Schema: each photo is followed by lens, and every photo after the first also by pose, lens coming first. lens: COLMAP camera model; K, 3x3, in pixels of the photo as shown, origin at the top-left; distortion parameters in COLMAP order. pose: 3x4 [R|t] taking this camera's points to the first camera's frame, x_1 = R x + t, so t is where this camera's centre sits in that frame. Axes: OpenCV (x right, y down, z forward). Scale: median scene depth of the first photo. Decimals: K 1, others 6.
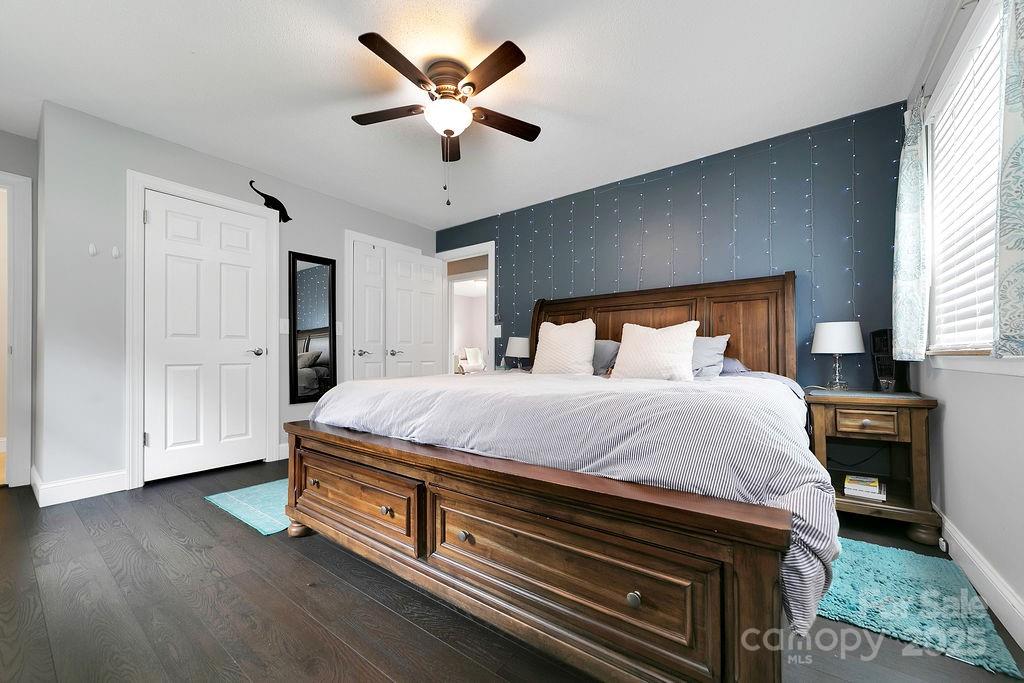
lens RADIAL K [[406.4, 0, 513.9], [0, 406.4, 345.7], [0, 0, 1]] dist [-0.016656, 0.008491]
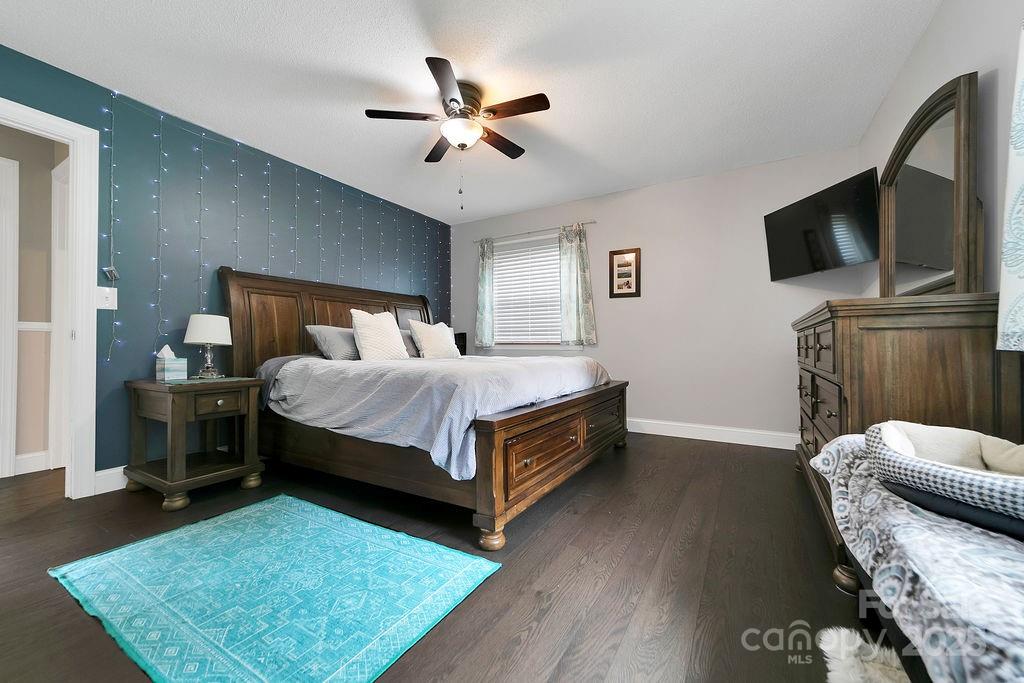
lens RADIAL K [[406.4, 0, 513.9], [0, 406.4, 345.7], [0, 0, 1]] dist [-0.016656, 0.008491]
pose [[-0.132856, 0.002670, 0.991132, -0.947094], [-0.025752, 0.999649, -0.006145, 0.027016], [-0.990801, -0.026340, -0.132740, 0.731482]]
